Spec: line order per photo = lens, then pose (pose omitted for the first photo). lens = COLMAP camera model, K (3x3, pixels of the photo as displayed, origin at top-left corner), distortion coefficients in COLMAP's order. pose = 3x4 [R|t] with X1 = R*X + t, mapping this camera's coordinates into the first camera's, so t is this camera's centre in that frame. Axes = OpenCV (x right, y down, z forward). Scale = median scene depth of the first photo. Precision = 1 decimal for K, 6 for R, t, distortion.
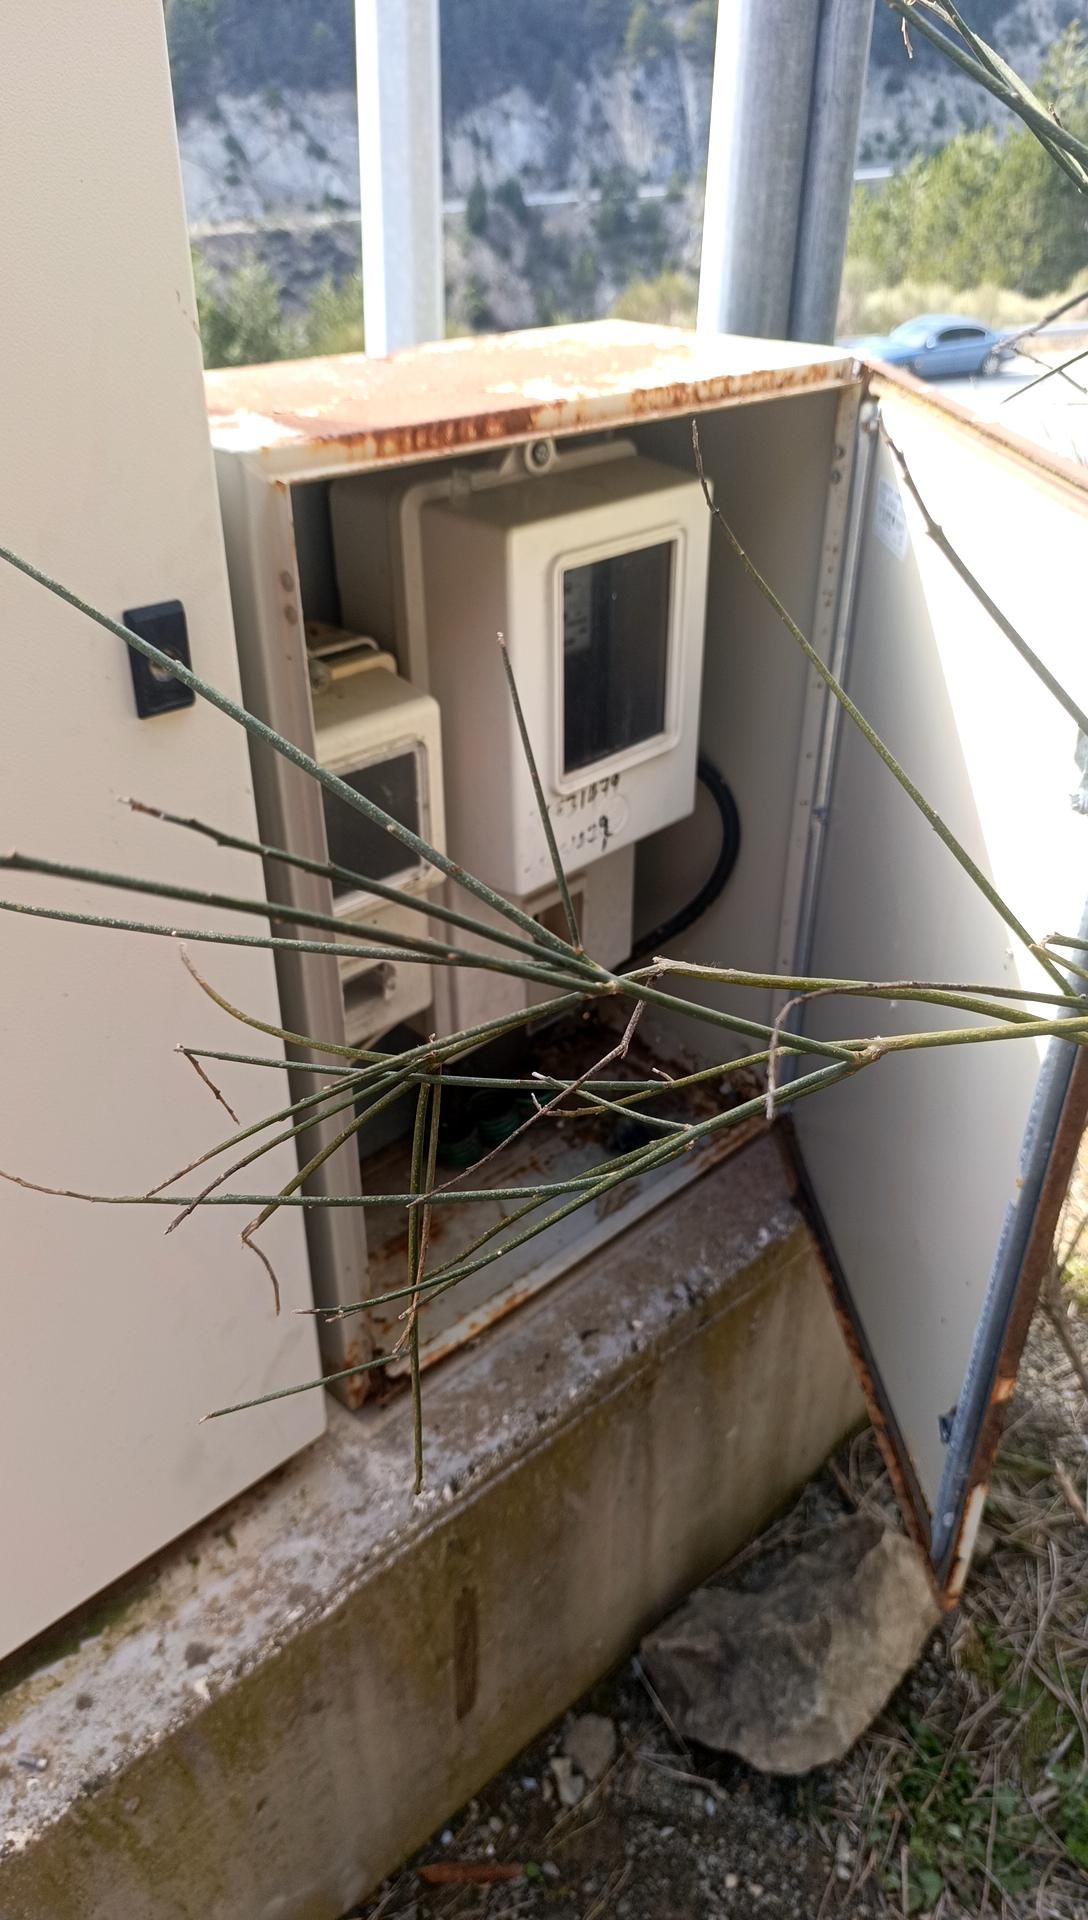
lens RADIAL K [[1412.7, 0, 547.0], [0, 1412.7, 1001.8], [0, 0, 1]] dist [-0.010998, -0.005316]
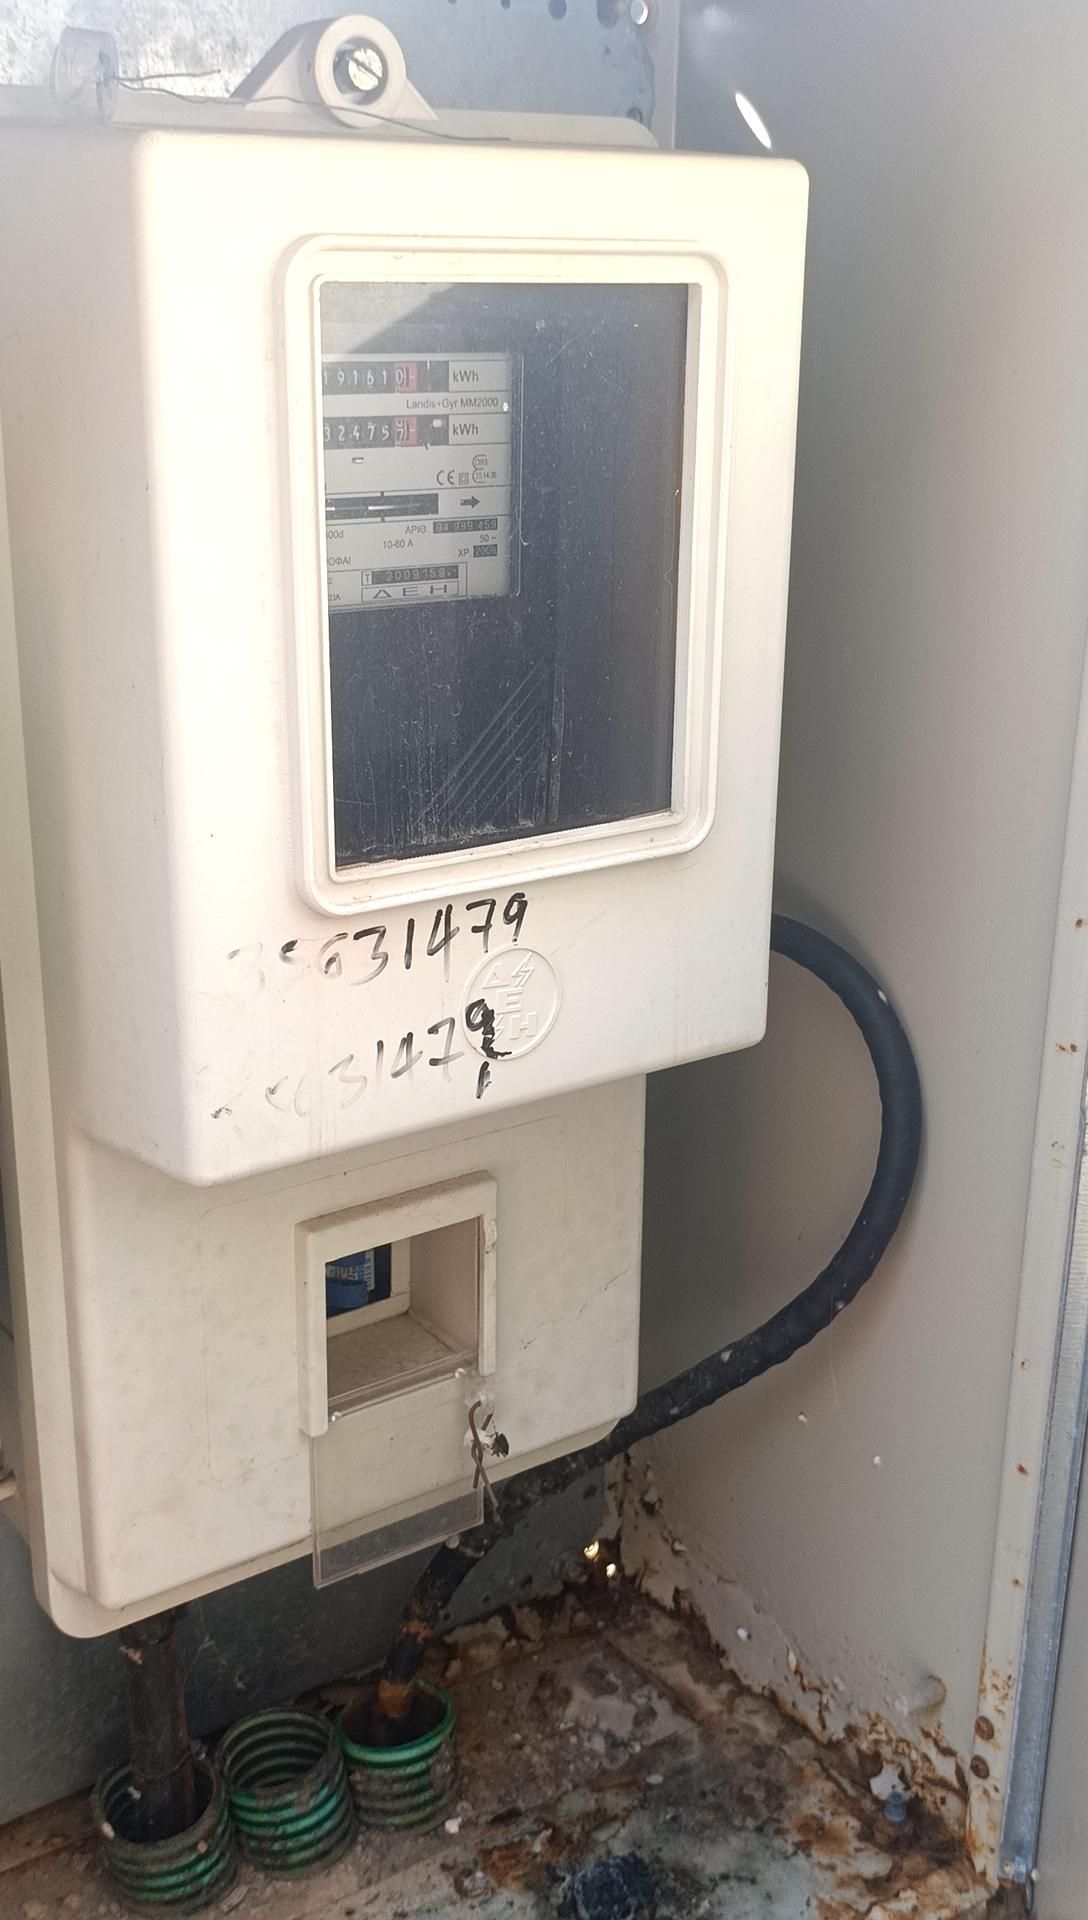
lens RADIAL K [[2073.7, 0, 544.0], [0, 2073.7, 960.0], [0, 0, 1]] dist [0.003329, -0.004601]
pose [[0.981737, 0.062297, -0.179754, 0.149777], [-0.106513, 0.962881, -0.248022, -0.007077], [0.157630, 0.262638, 0.951932, 0.459539]]
